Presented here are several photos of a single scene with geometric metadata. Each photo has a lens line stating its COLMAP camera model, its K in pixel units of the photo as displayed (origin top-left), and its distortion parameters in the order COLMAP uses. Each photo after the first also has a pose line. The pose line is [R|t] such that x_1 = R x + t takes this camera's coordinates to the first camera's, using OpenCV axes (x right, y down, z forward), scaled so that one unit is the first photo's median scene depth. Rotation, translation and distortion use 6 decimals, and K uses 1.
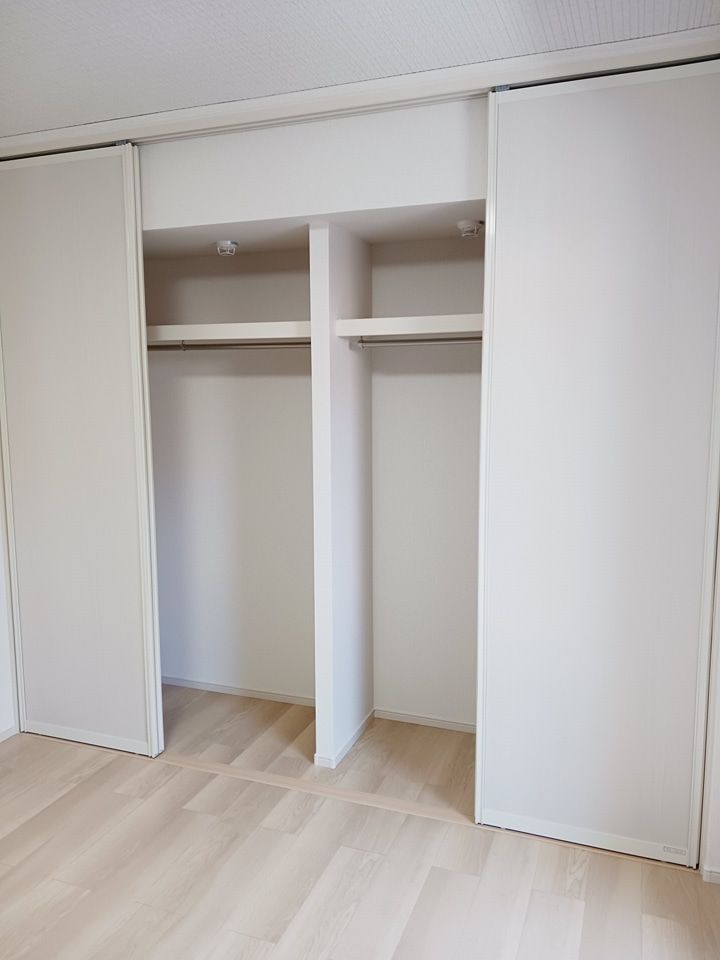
lens RADIAL K [[792.3, 0, 358.8], [0, 792.3, 480.3], [0, 0, 1]] dist [0.018165, 0.007674]
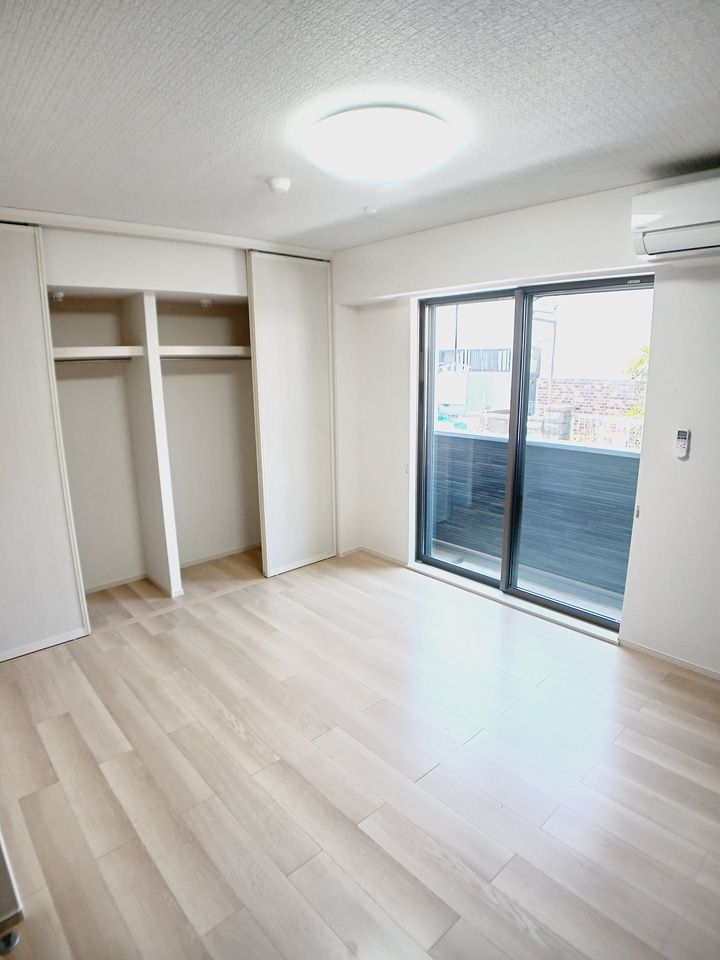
lens RADIAL K [[531.0, 0, 360.6], [0, 531.0, 473.6], [0, 0, 1]] dist [0.001384, -0.000846]
pose [[0.433217, -0.171254, 0.884870, -0.948225], [0.150546, 0.981739, 0.116297, 0.009267], [-0.888628, 0.082832, 0.451087, 0.068237]]
